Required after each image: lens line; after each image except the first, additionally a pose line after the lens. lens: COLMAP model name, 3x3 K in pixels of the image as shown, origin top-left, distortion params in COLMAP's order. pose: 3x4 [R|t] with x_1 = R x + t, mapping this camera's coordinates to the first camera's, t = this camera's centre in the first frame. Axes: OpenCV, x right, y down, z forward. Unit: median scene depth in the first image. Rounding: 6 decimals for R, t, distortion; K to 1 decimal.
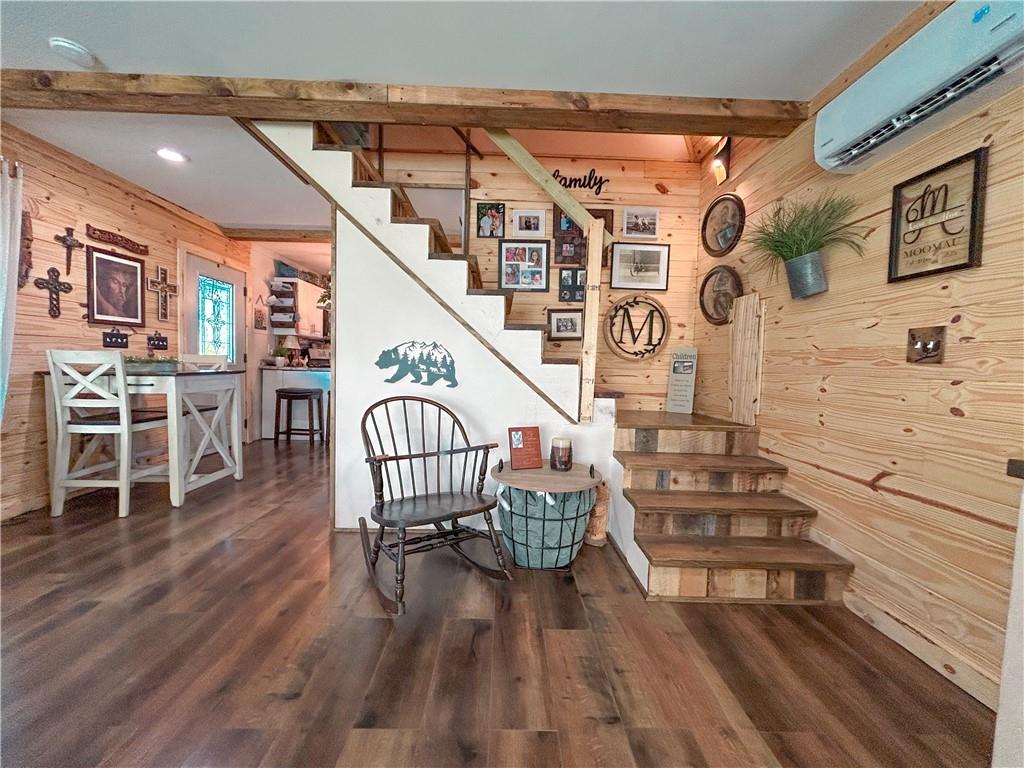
lens RADIAL K [[413.1, 0, 510.9], [0, 413.1, 386.6], [0, 0, 1]] dist [0.001257, 0.000066]
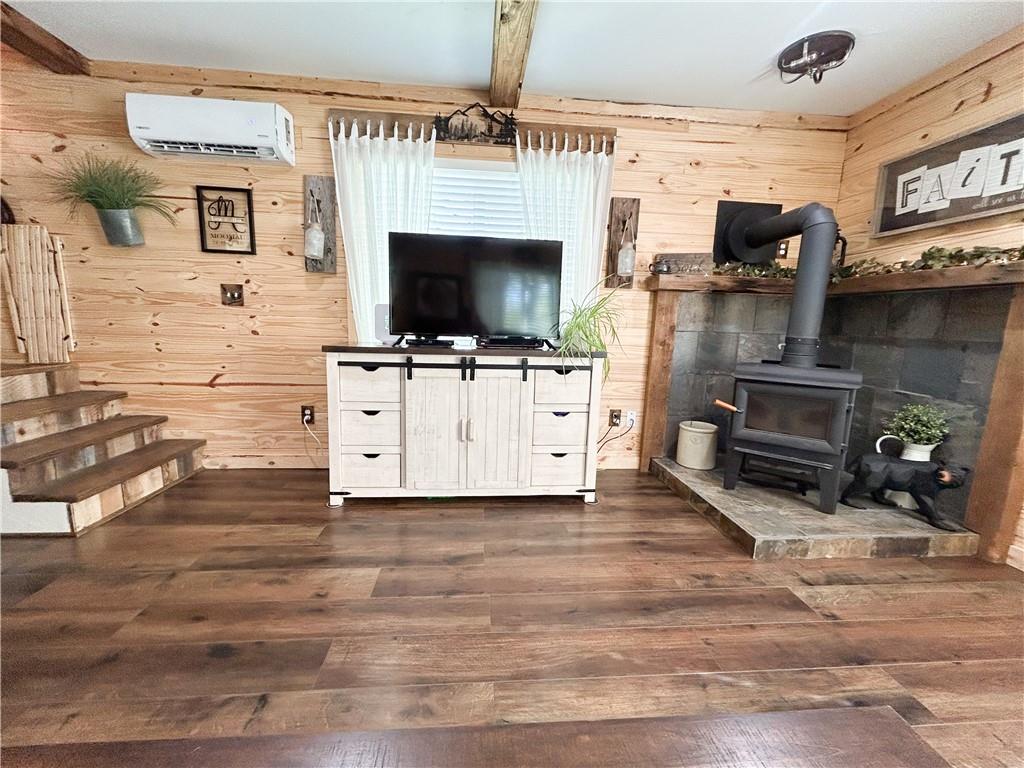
lens RADIAL K [[413.1, 0, 502.4], [0, 413.1, 382.1], [0, 0, 1]] dist [0.001257, 0.000066]
pose [[-0.037648, -0.179961, 0.982953, -0.651062], [0.024146, 0.983199, 0.180931, -0.022997], [-0.998999, 0.030546, -0.032670, -0.038139]]
